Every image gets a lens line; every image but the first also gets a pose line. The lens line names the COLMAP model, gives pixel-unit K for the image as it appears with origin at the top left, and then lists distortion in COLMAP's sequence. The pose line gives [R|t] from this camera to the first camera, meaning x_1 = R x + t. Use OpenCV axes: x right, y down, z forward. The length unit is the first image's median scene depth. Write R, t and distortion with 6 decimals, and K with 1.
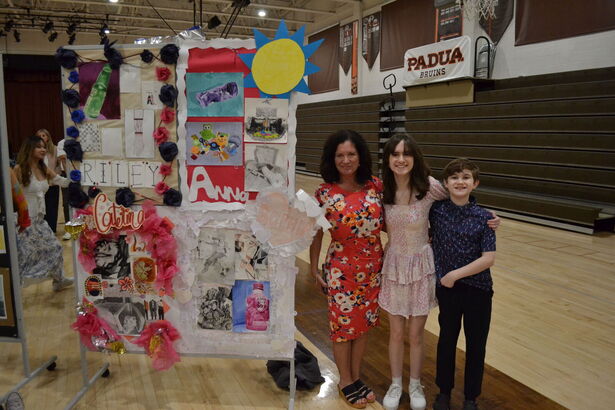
lens RADIAL K [[474.7, 0, 306.4], [0, 474.7, 203.2], [0, 0, 1]] dist [-0.079276, -0.000348]
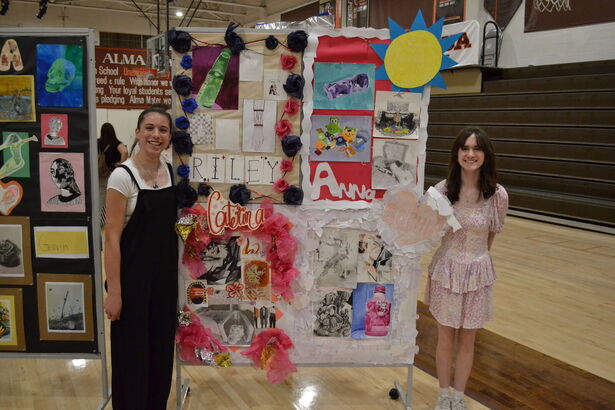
lens RADIAL K [[536.2, 0, 303.8], [0, 536.2, 202.0], [0, 0, 1]] dist [-0.093773, 0.058692]
pose [[0.996264, 0.001484, 0.086352, -0.354611], [-0.001651, 0.999997, 0.001863, -0.001207], [-0.086349, -0.001998, 0.996263, -0.053461]]
